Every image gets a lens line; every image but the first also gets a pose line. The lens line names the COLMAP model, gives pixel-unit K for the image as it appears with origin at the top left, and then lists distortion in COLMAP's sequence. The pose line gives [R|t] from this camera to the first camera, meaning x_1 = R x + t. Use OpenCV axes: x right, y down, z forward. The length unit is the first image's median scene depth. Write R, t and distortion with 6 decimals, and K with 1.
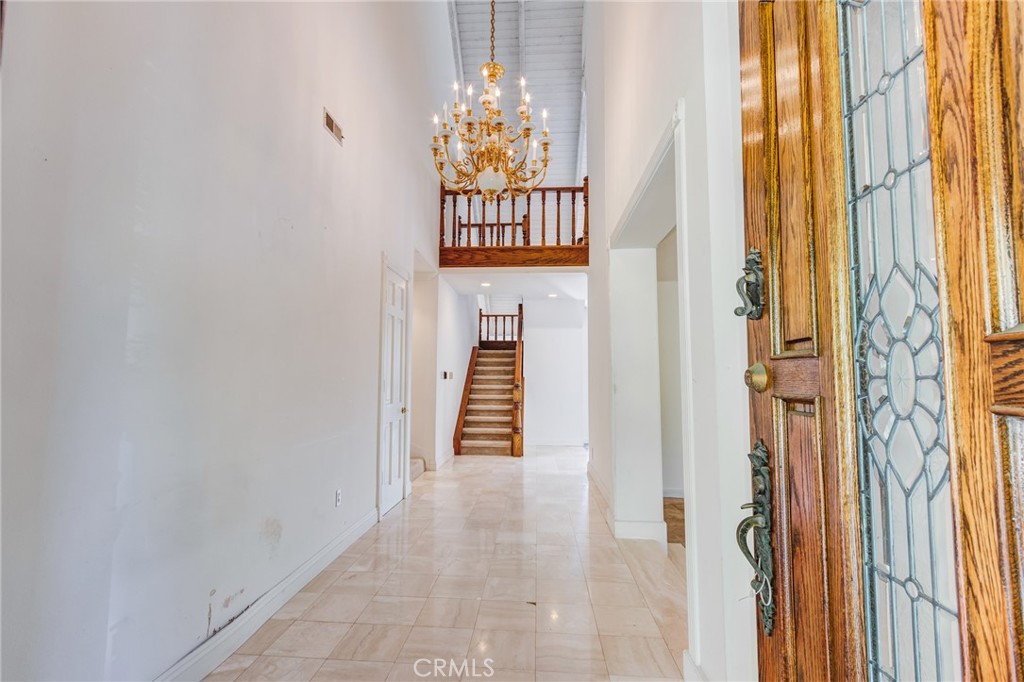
lens RADIAL K [[476.0, 0, 512.0], [0, 476.0, 341.0], [0, 0, 1]] dist [0.001655, 0.000287]
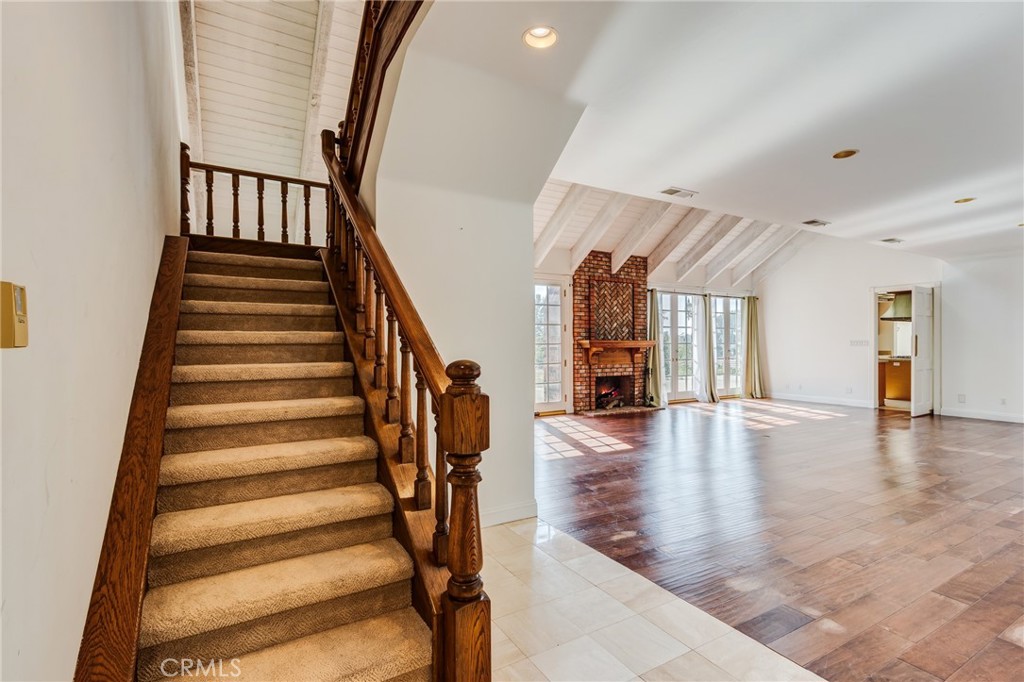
lens RADIAL K [[476.0, 0, 512.0], [0, 476.0, 341.0], [0, 0, 1]] dist [0.001655, 0.000287]
pose [[0.830791, -0.000271, 0.556584, -0.061812], [-0.037585, 0.997690, 0.056588, 0.048525], [-0.555314, -0.067932, 0.828862, 0.574517]]
